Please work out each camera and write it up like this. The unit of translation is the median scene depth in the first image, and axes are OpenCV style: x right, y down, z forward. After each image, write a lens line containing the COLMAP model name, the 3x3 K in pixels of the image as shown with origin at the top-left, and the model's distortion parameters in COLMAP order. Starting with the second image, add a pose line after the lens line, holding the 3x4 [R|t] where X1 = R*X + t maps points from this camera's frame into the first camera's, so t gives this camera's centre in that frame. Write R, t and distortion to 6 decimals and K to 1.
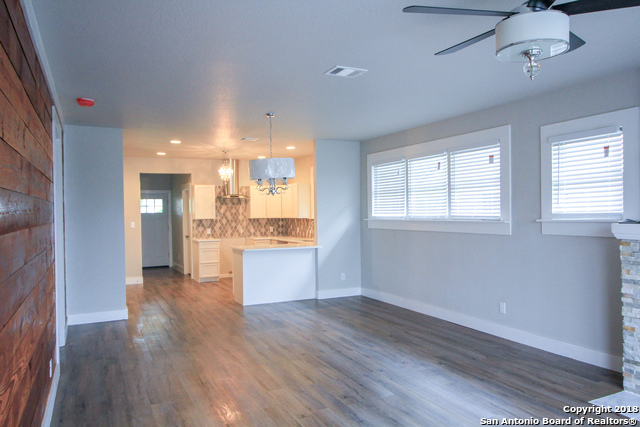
lens RADIAL K [[477.6, 0, 320.5], [0, 477.6, 215.2], [0, 0, 1]] dist [0.007503, -0.006238]
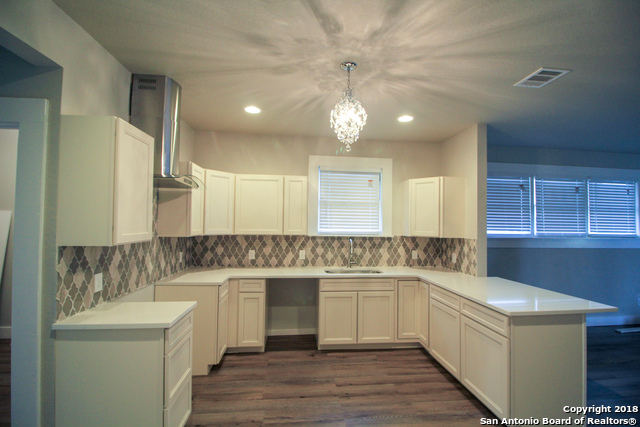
lens RADIAL K [[294.8, 0, 324.1], [0, 294.8, 214.6], [0, 0, 1]] dist [-0.004948, -0.011337]
pose [[0.340321, 0.049435, 0.939009, -0.588476], [-0.013302, 0.998770, -0.047760, -0.003935], [-0.940215, 0.003762, 0.340560, 1.310014]]
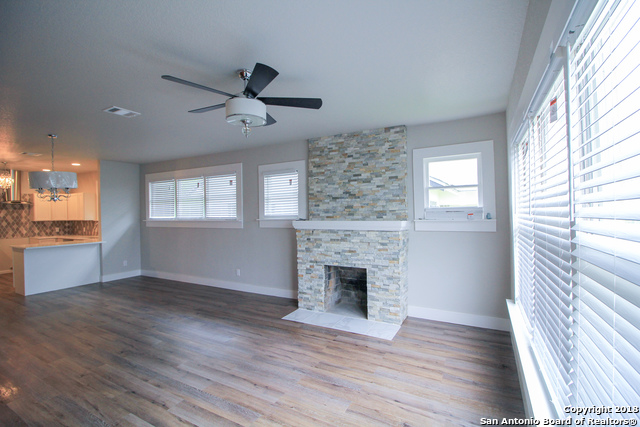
lens RADIAL K [[294.8, 0, 323.4], [0, 294.8, 213.8], [0, 0, 1]] dist [-0.004948, -0.011337]
pose [[0.808201, -0.001831, 0.588904, 0.015300], [0.008241, 0.999932, -0.008201, 0.000475], [-0.588850, 0.011481, 0.808161, -0.003876]]
